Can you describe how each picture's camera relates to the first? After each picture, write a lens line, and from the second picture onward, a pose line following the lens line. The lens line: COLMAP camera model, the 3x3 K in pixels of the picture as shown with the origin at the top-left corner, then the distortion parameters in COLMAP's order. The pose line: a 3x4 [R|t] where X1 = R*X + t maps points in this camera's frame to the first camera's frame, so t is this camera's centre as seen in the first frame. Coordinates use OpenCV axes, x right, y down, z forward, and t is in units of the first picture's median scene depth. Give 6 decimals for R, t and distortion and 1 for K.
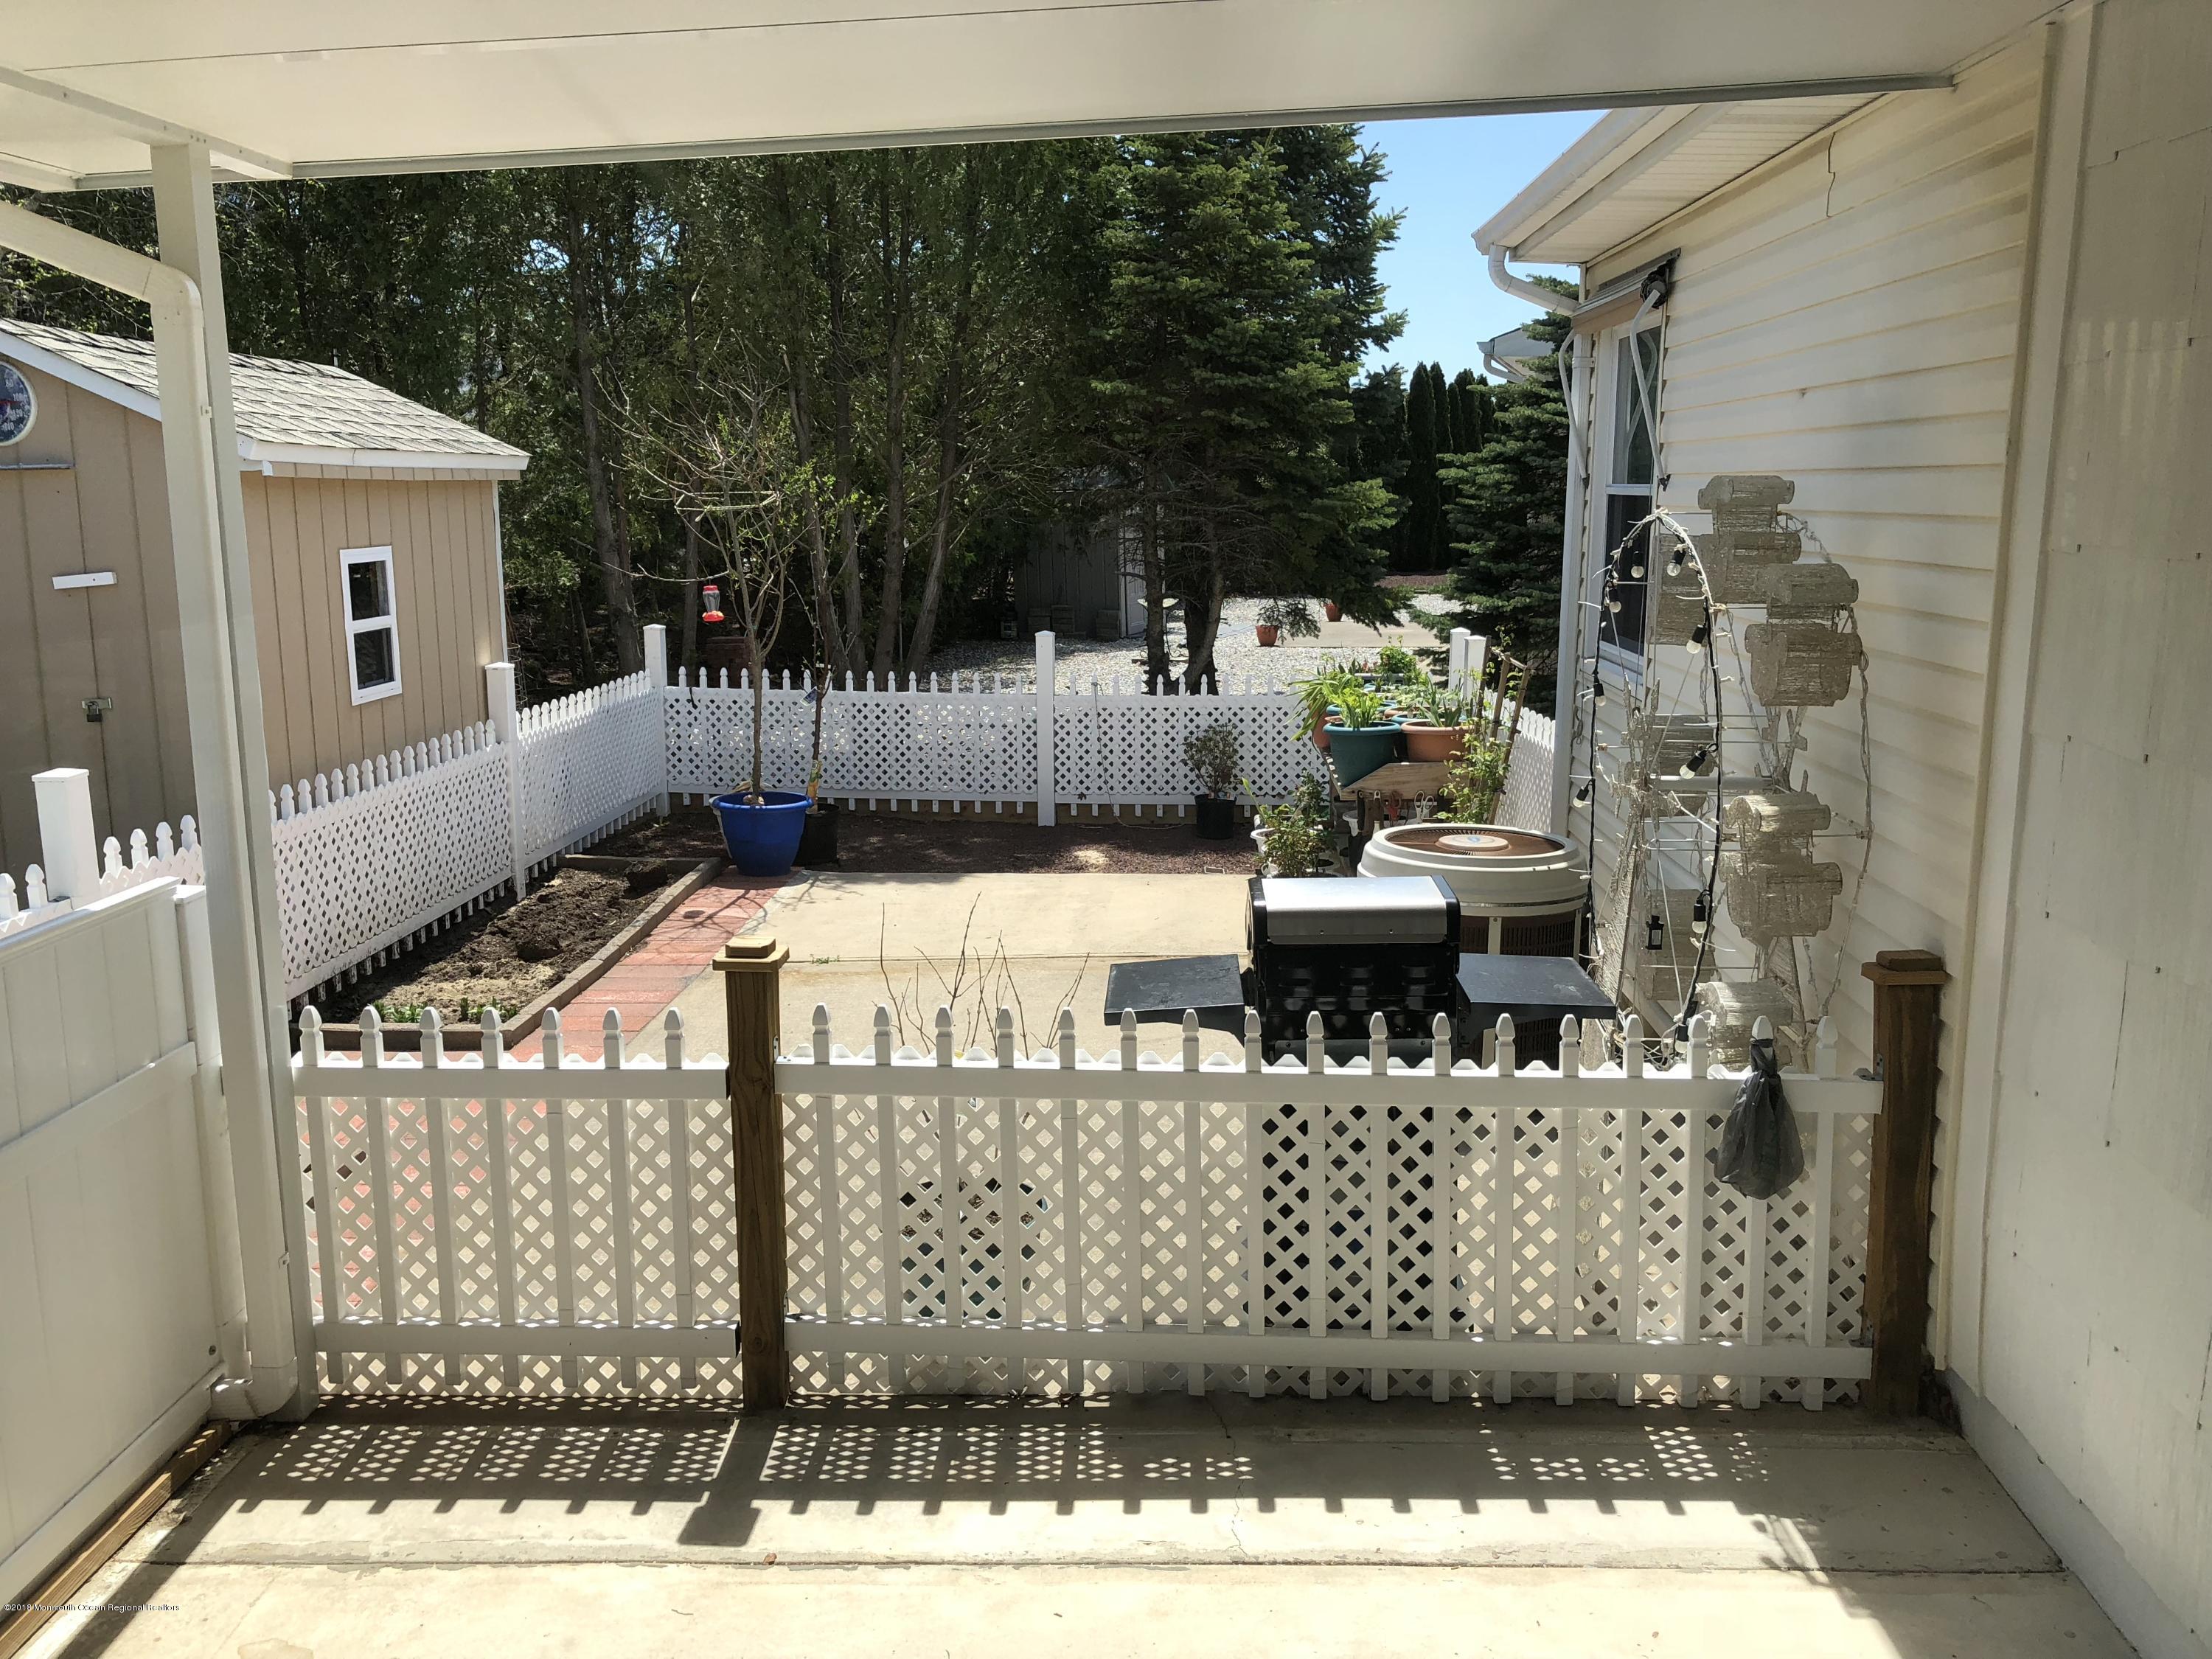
lens RADIAL K [[1815.4, 0, 1110.6], [0, 1815.4, 821.1], [0, 0, 1]] dist [0.033187, -0.029506]
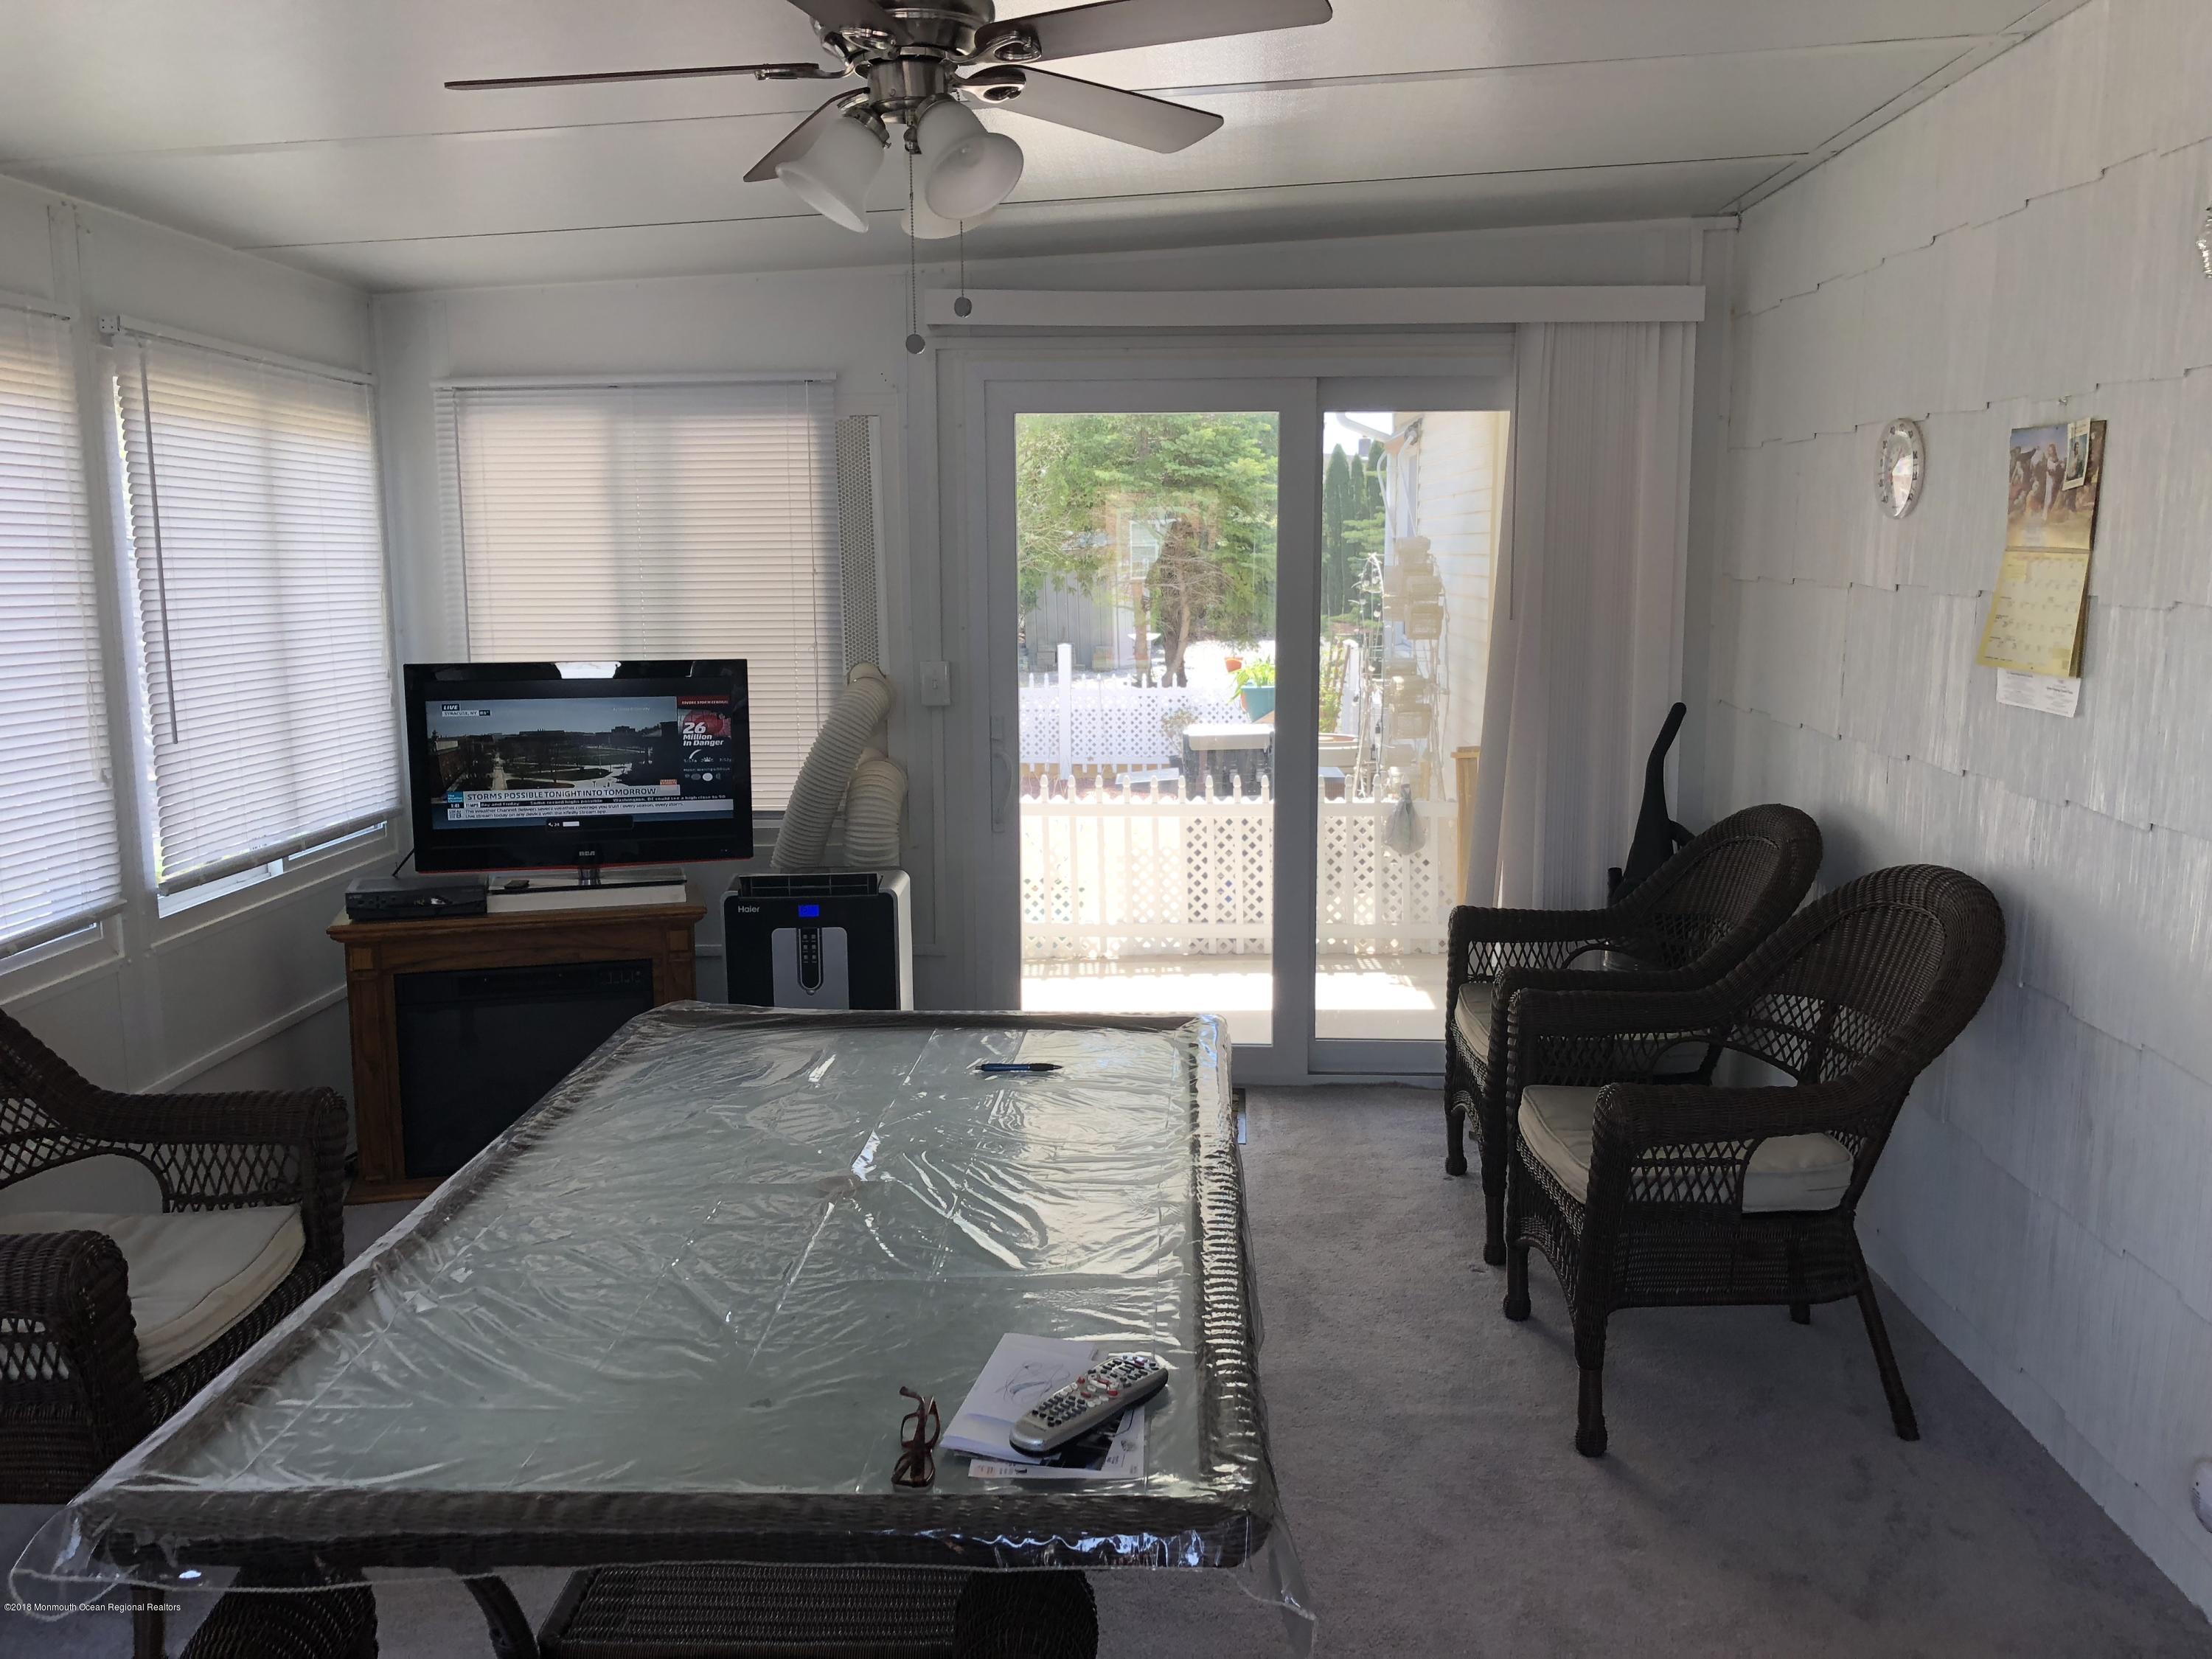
lens RADIAL K [[1815.4, 0, 1098.5], [0, 1815.4, 834.3], [0, 0, 1]] dist [0.033187, -0.029506]
pose [[0.999979, -0.006176, -0.001694, -0.020577], [0.006132, 0.999670, -0.024952, 0.226127], [0.001848, 0.024942, 0.999687, -1.212404]]
